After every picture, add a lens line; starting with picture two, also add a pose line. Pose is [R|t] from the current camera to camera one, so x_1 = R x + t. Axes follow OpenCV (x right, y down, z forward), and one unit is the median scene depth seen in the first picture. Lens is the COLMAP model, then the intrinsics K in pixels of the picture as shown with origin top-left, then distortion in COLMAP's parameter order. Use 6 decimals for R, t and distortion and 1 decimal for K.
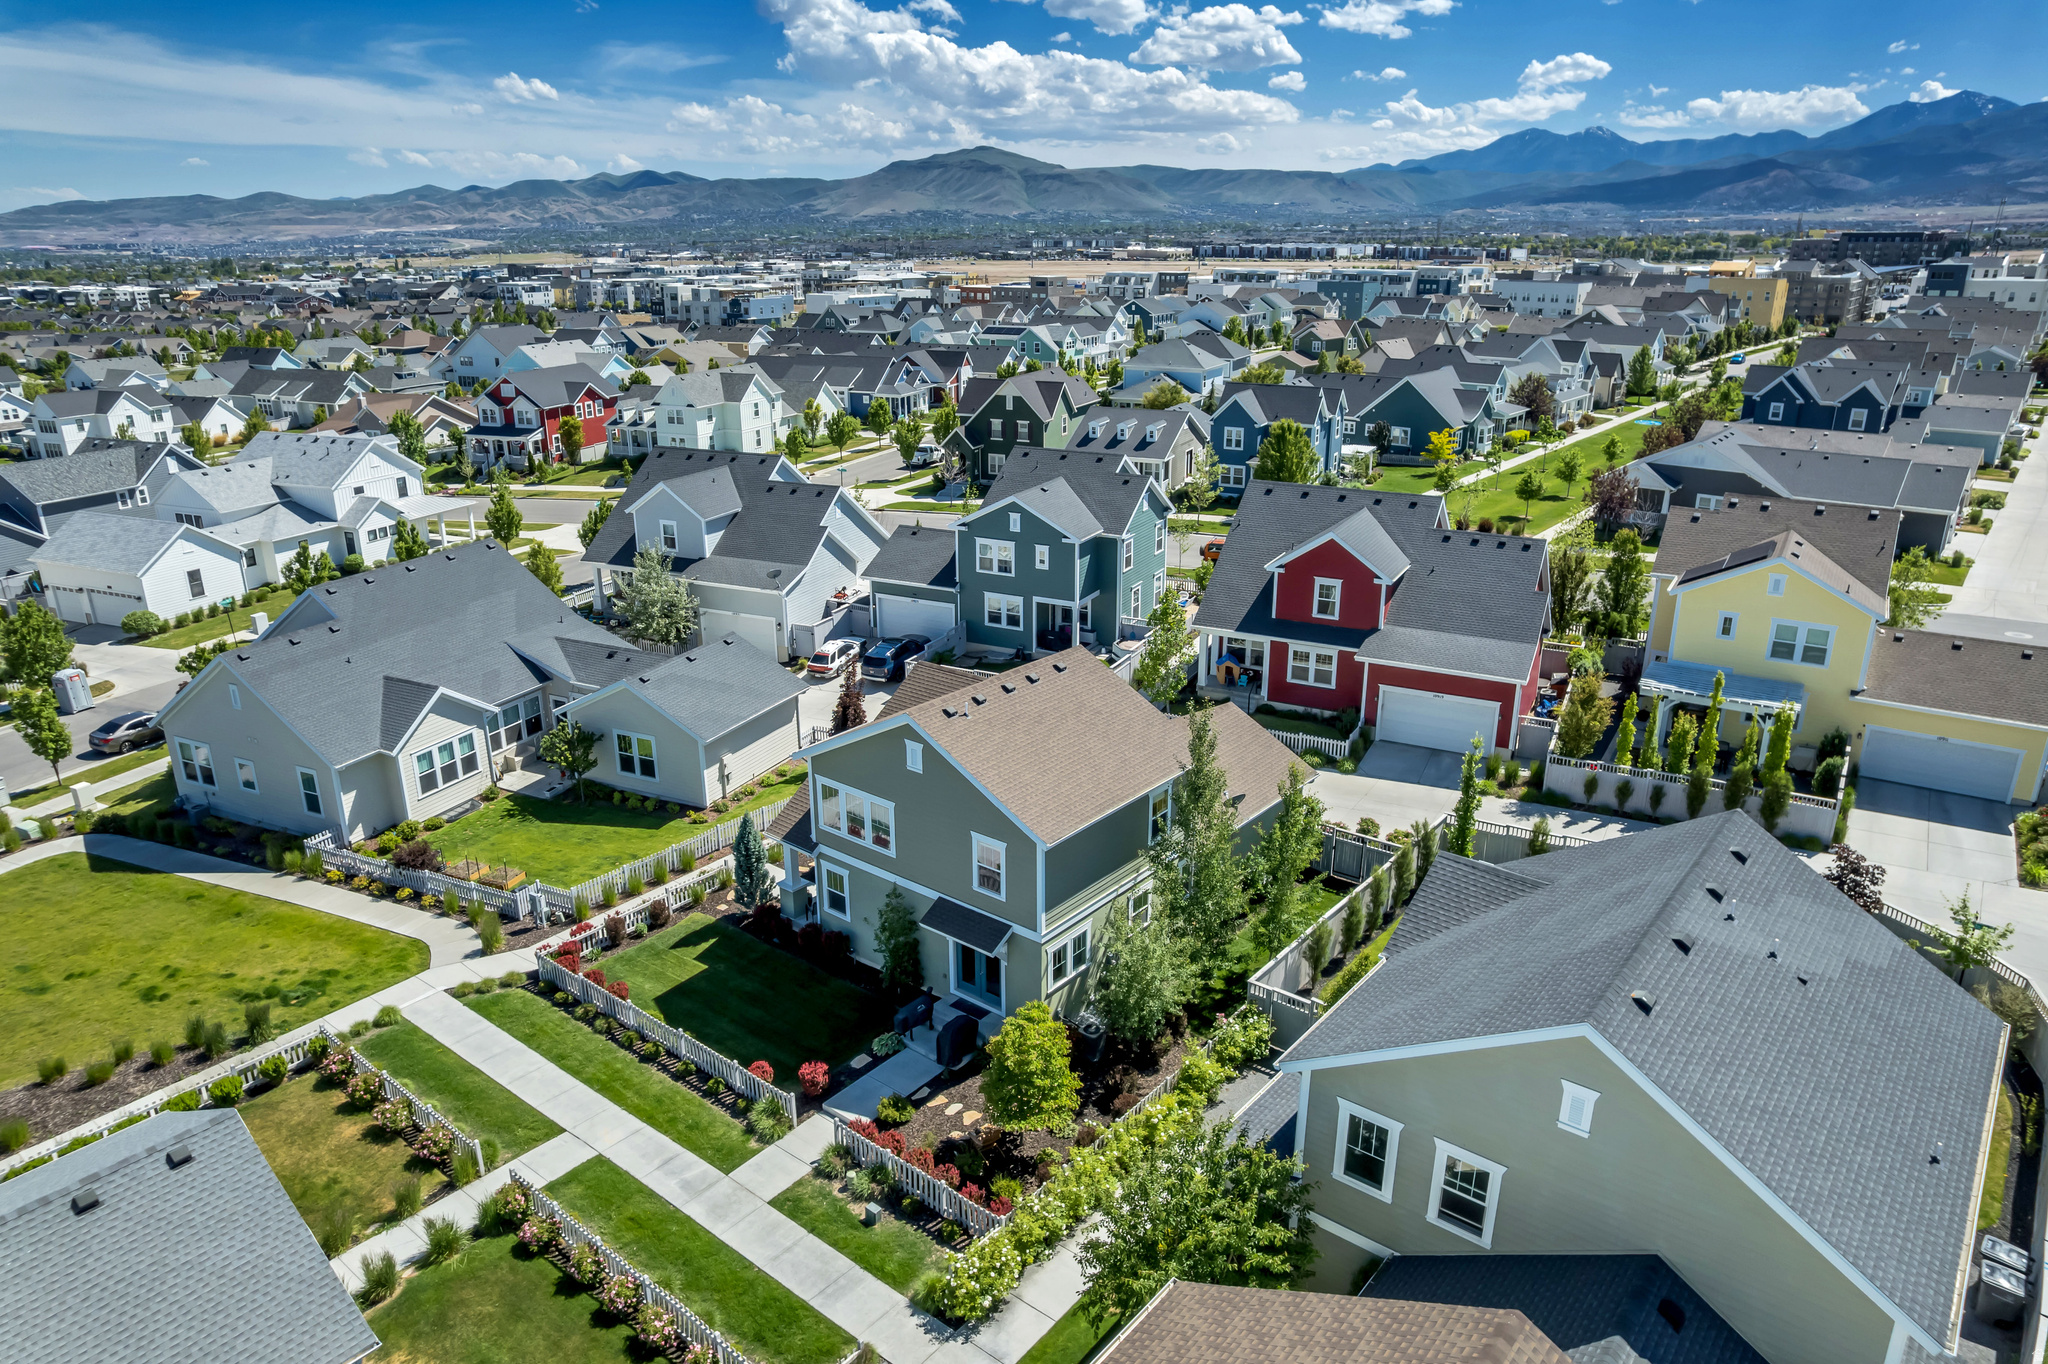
lens RADIAL K [[1316.4, 0, 1034.9], [0, 1316.4, 672.1], [0, 0, 1]] dist [-0.079868, 0.071449]
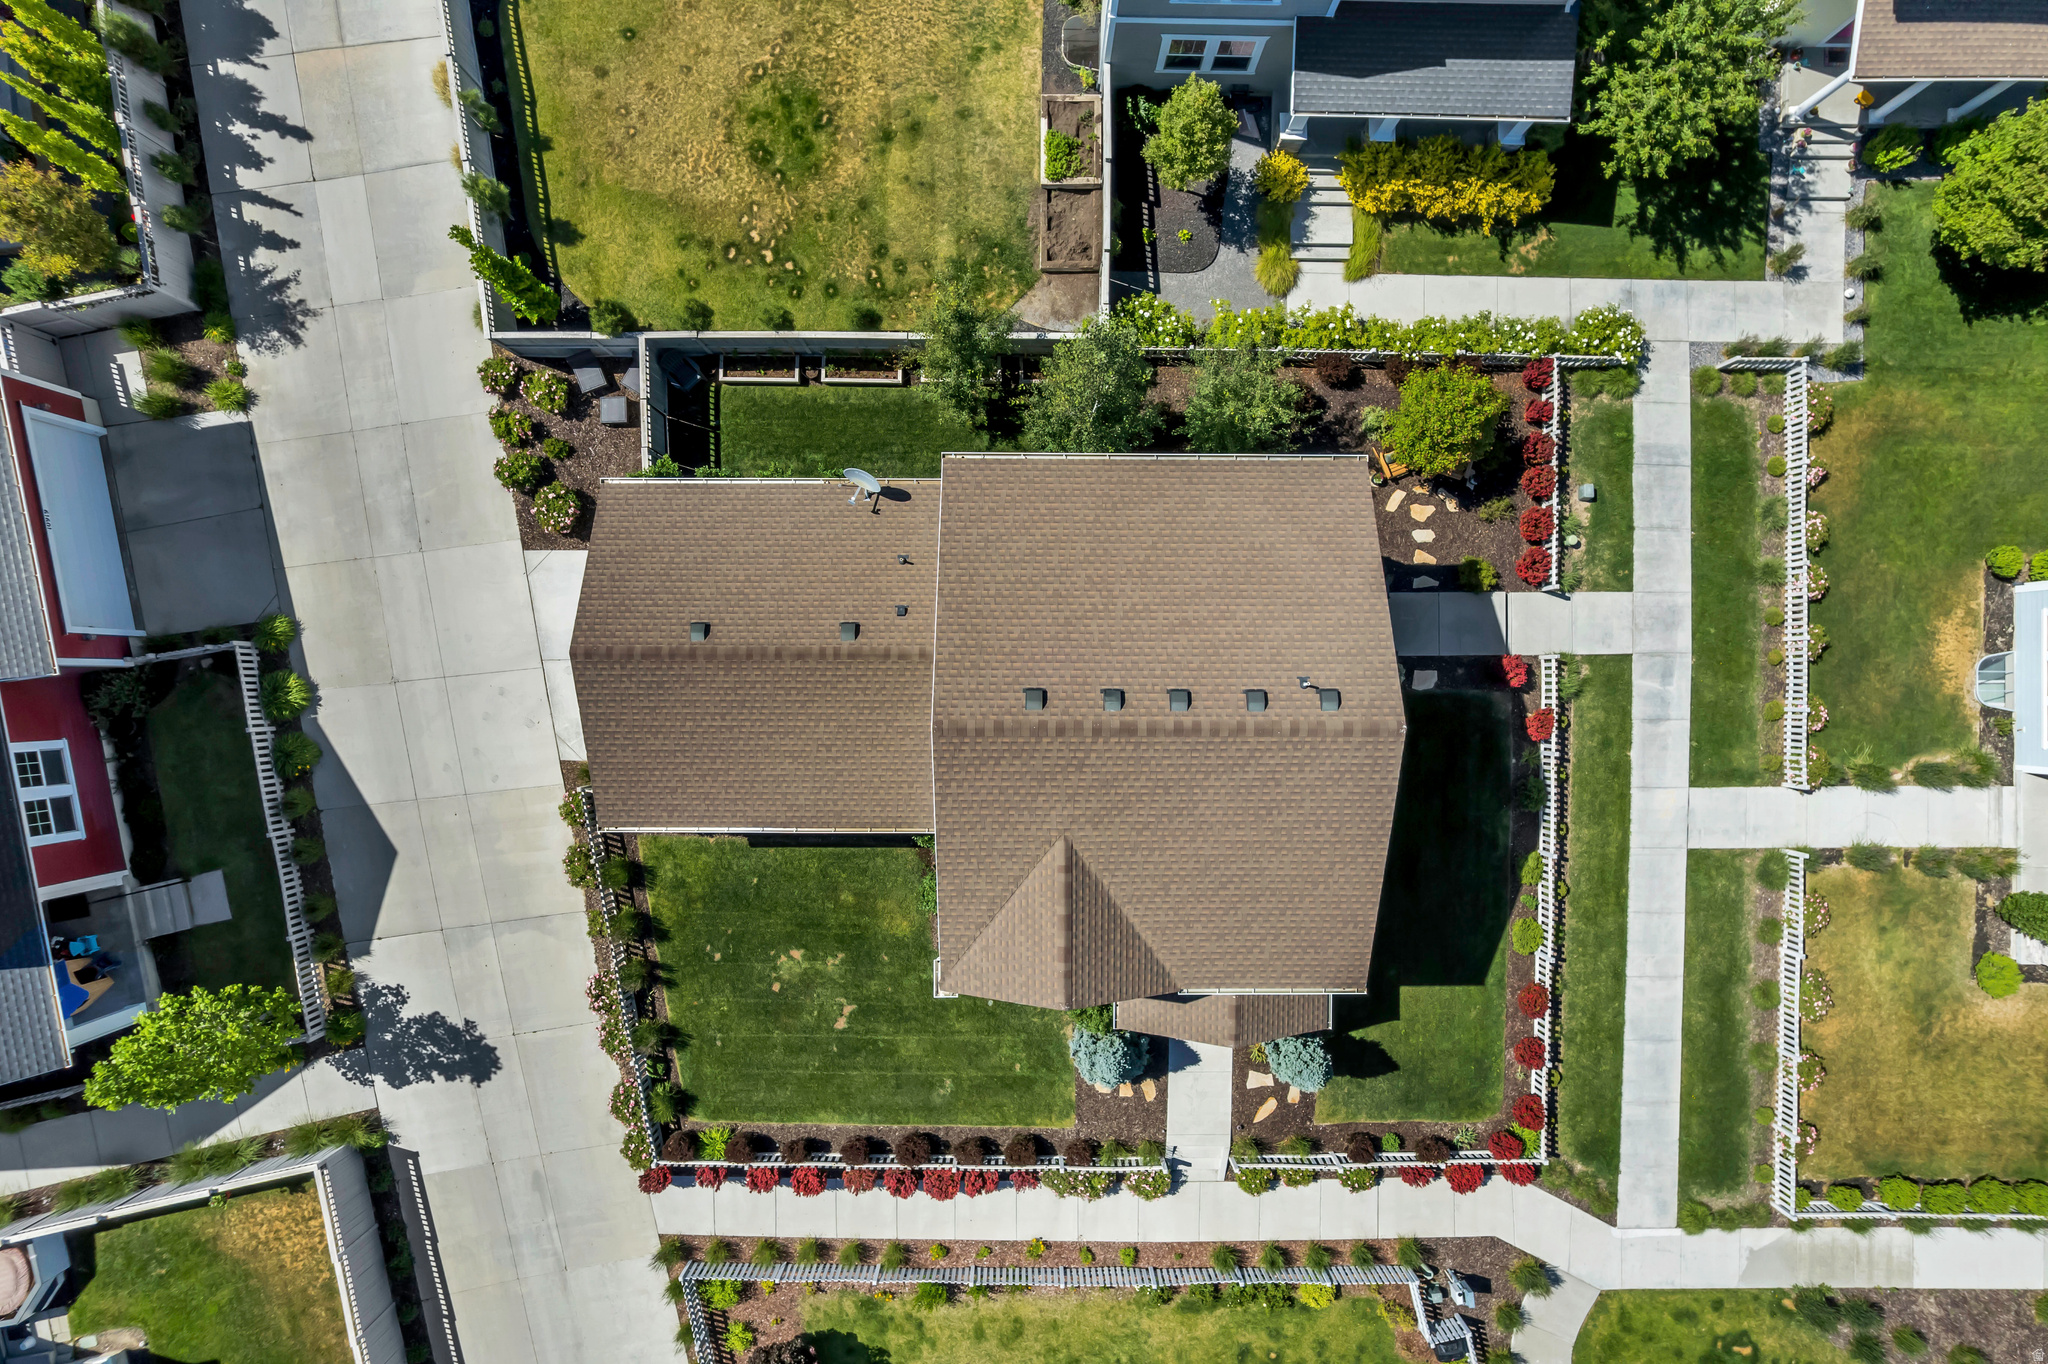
lens RADIAL K [[1316.4, 0, 1034.9], [0, 1316.4, 672.1], [0, 0, 1]] dist [-0.079868, 0.071449]
pose [[-0.626823, -0.779160, 0.001317, 0.012714], [0.240197, -0.191626, 0.951622, -0.239900], [-0.741214, 0.596815, 0.307267, 0.376833]]
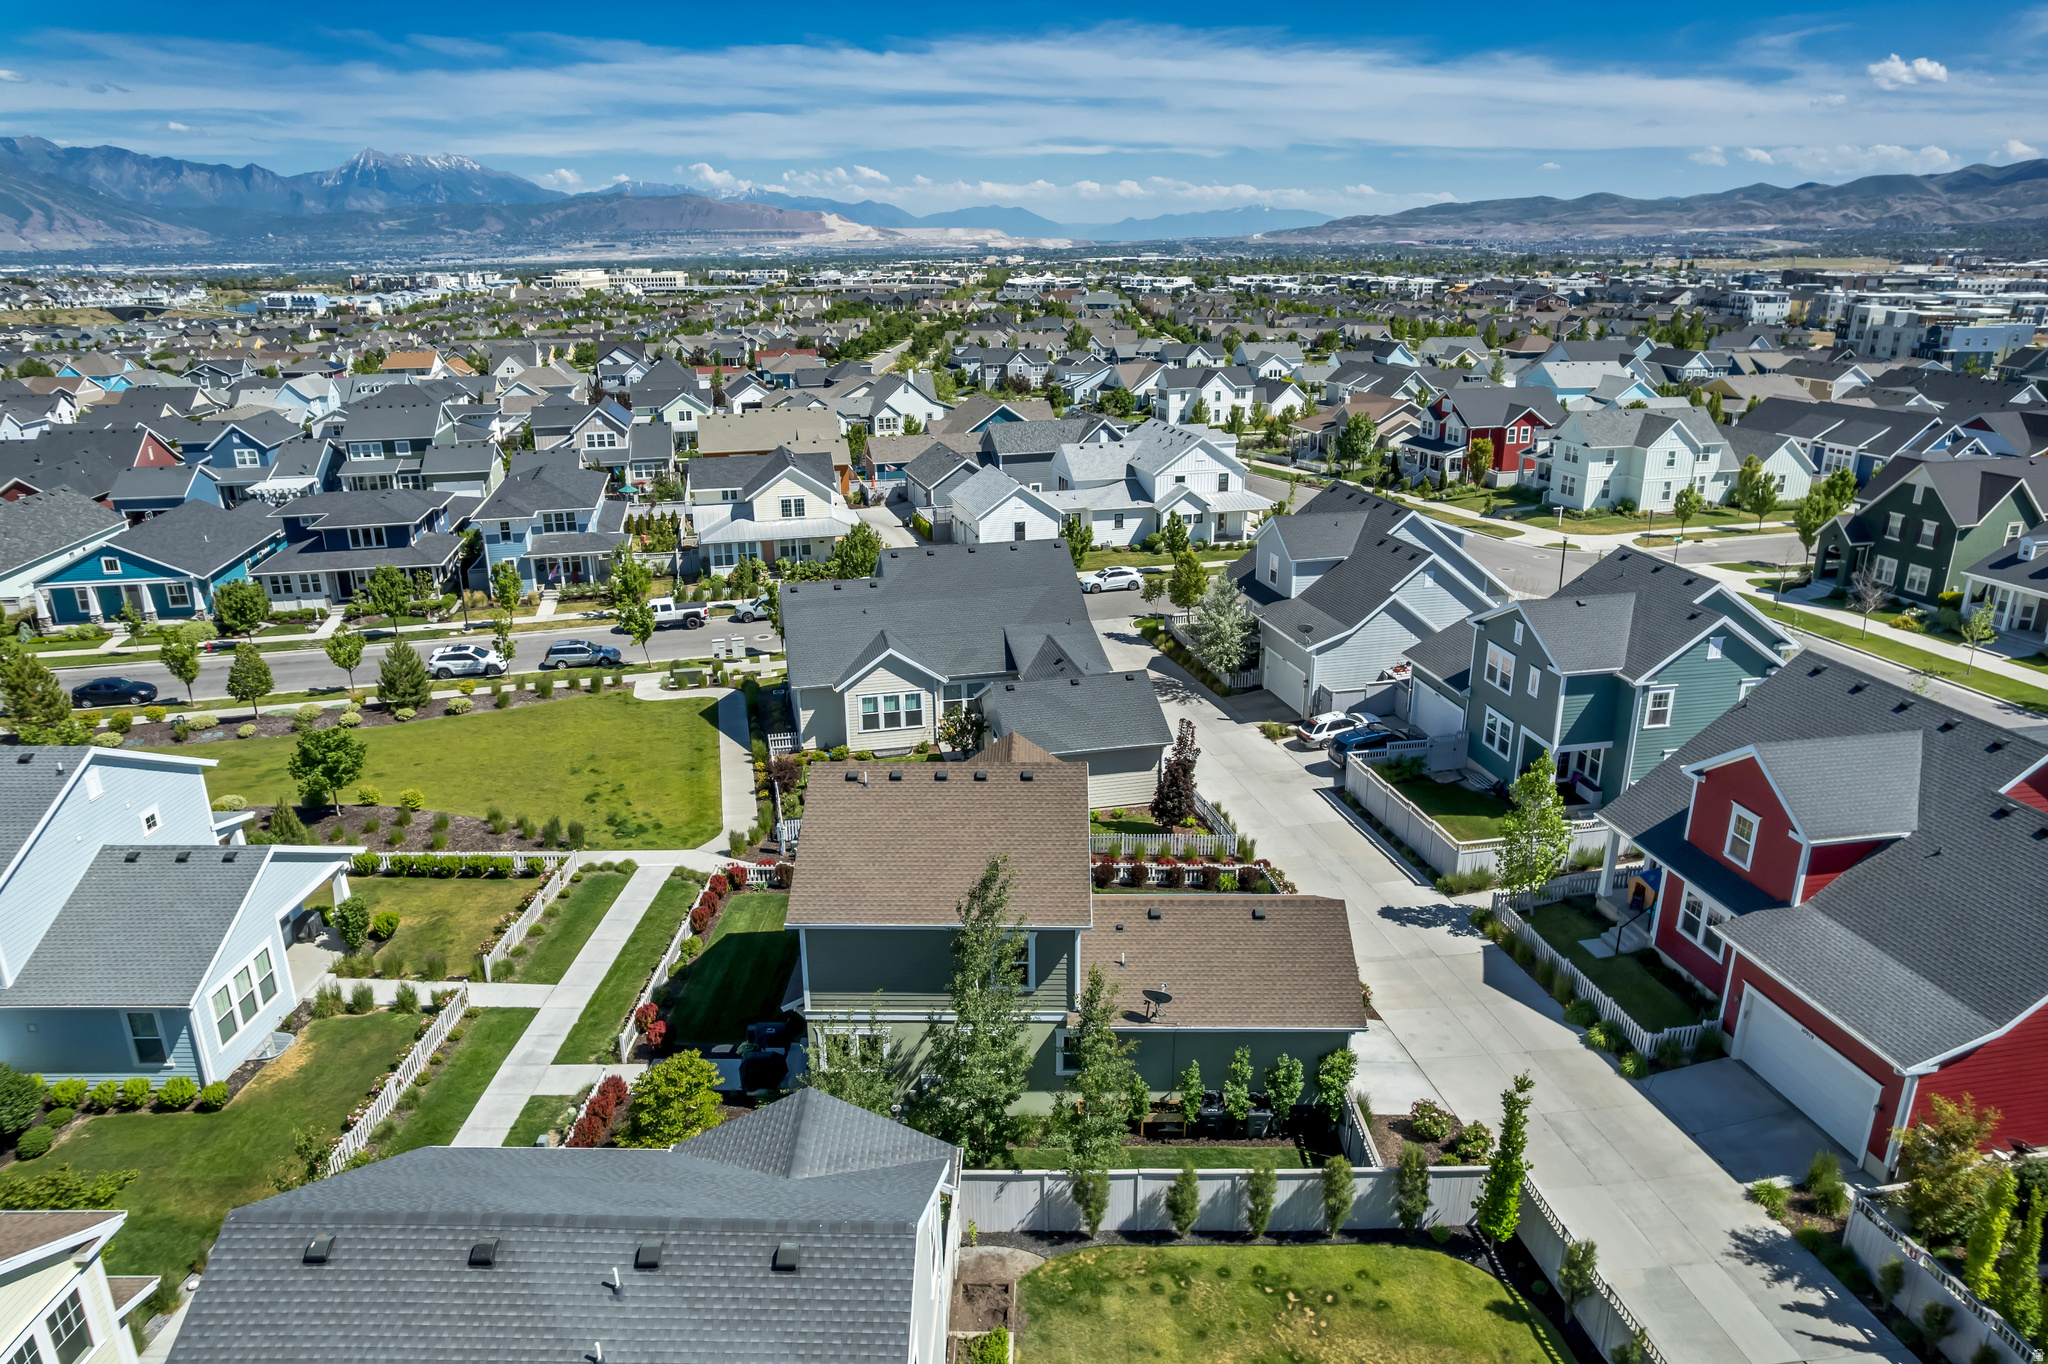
lens RADIAL K [[1316.4, 0, 1034.9], [0, 1316.4, 672.1], [0, 0, 1]] dist [-0.079868, 0.071449]
pose [[0.620833, 0.249234, -0.743269, 0.315788], [-0.249218, 0.961678, 0.114306, -0.082617], [0.743274, 0.114271, 0.659155, 0.176803]]
